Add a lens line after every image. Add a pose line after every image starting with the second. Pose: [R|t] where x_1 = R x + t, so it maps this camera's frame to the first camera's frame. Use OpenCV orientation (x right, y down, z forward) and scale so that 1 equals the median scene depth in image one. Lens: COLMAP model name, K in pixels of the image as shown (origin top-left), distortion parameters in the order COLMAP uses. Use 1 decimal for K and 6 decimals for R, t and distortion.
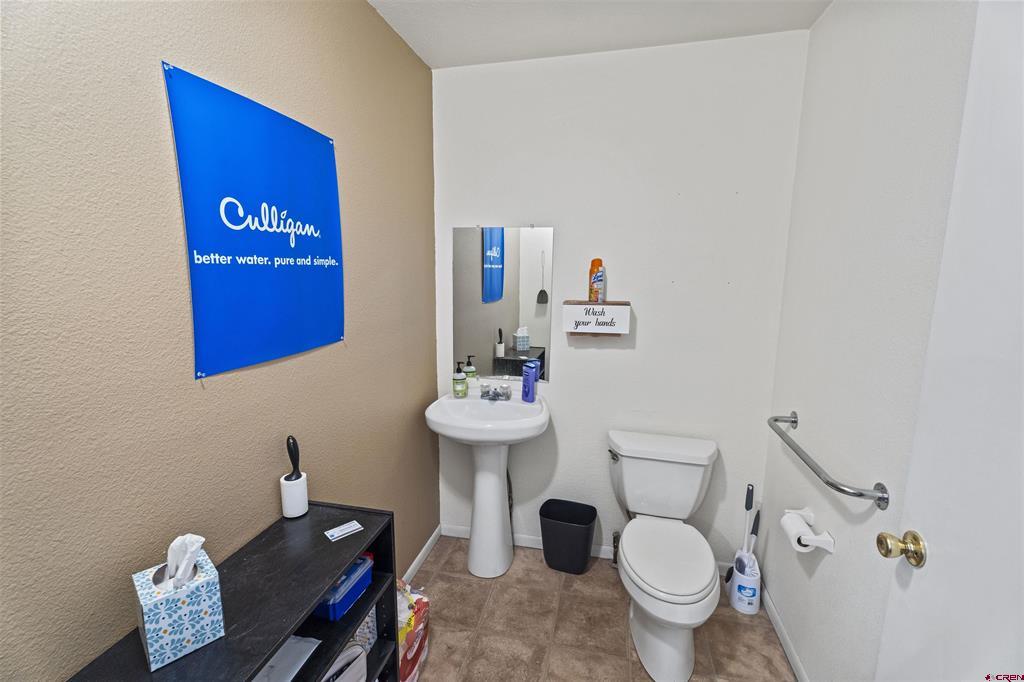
lens RADIAL K [[454.1, 0, 511.7], [0, 454.1, 342.4], [0, 0, 1]] dist [0.003250, -0.002070]
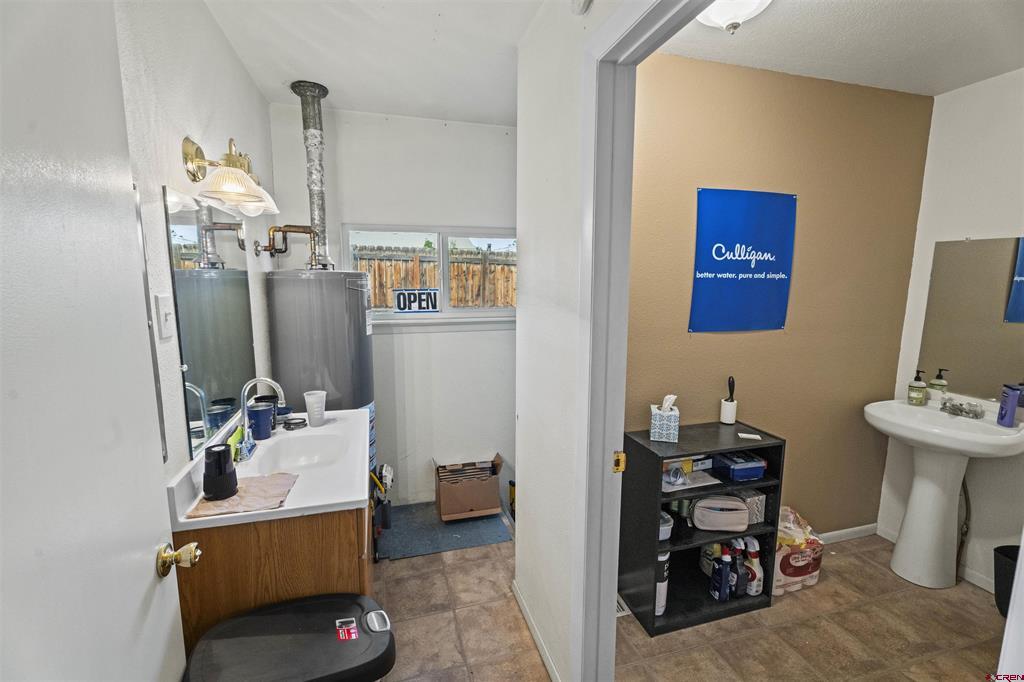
lens RADIAL K [[454.1, 0, 509.9], [0, 454.1, 342.7], [0, 0, 1]] dist [0.003250, -0.002070]
pose [[0.493029, 0.123298, -0.861232, 0.558403], [-0.143657, 0.987856, 0.059187, 0.095856], [0.858070, 0.094541, 0.504755, -0.596554]]
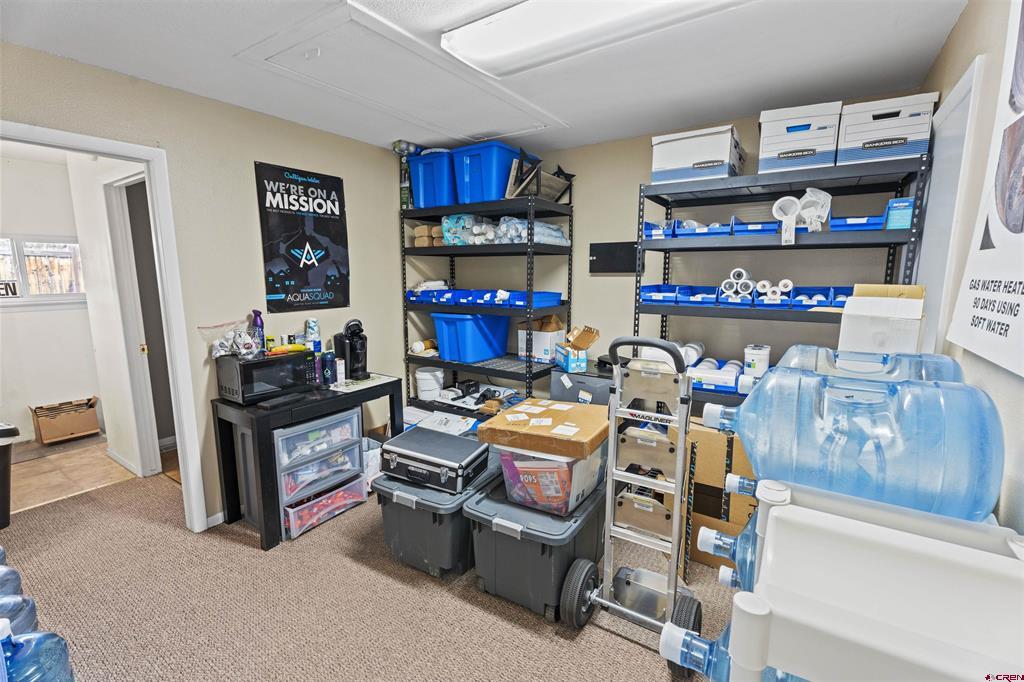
lens RADIAL K [[454.1, 0, 510.1], [0, 454.1, 342.7], [0, 0, 1]] dist [0.003250, -0.002070]
pose [[0.932656, 0.053176, -0.356826, 1.493021], [-0.057522, 0.998343, -0.001571, 0.166760], [0.356152, 0.021991, 0.934169, -0.986405]]
